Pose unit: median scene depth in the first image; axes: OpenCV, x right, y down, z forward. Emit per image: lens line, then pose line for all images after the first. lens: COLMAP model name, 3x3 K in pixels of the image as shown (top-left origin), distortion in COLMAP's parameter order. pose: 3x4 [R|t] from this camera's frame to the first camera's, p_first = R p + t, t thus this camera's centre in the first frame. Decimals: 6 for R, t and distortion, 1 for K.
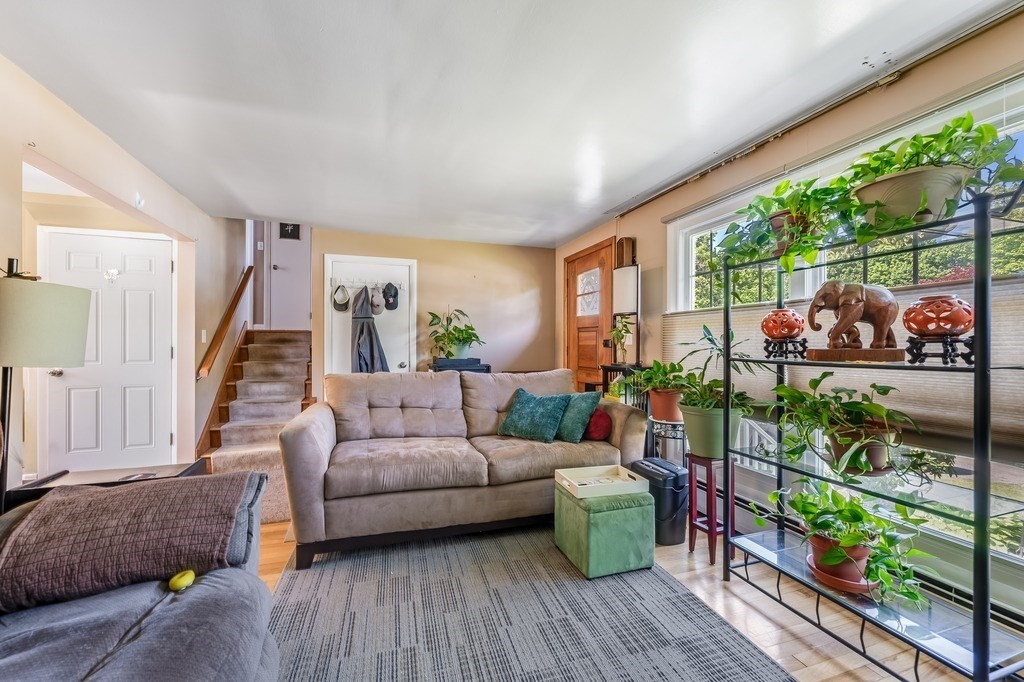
lens RADIAL K [[420.3, 0, 515.0], [0, 420.3, 342.2], [0, 0, 1]] dist [0.003051, 0.000329]
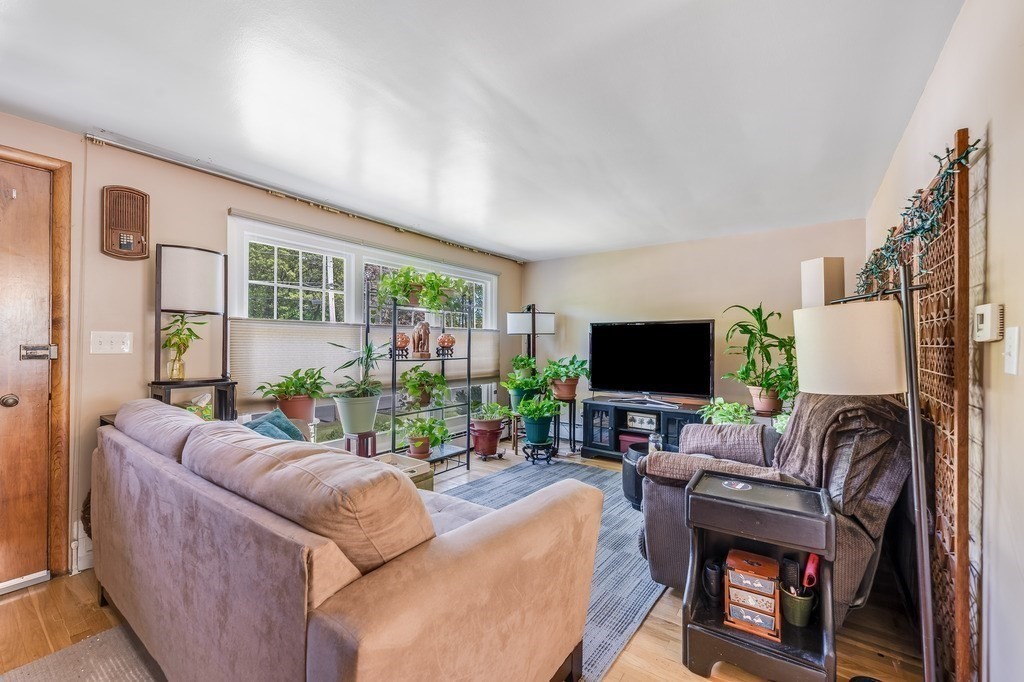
lens RADIAL K [[420.3, 0, 512.8], [0, 420.3, 343.7], [0, 0, 1]] dist [0.003051, 0.000329]
pose [[-0.597558, 0.002914, 0.801820, -1.148911], [-0.002052, 0.999985, -0.005163, -0.019244], [-0.801823, -0.004730, -0.597543, 1.753470]]
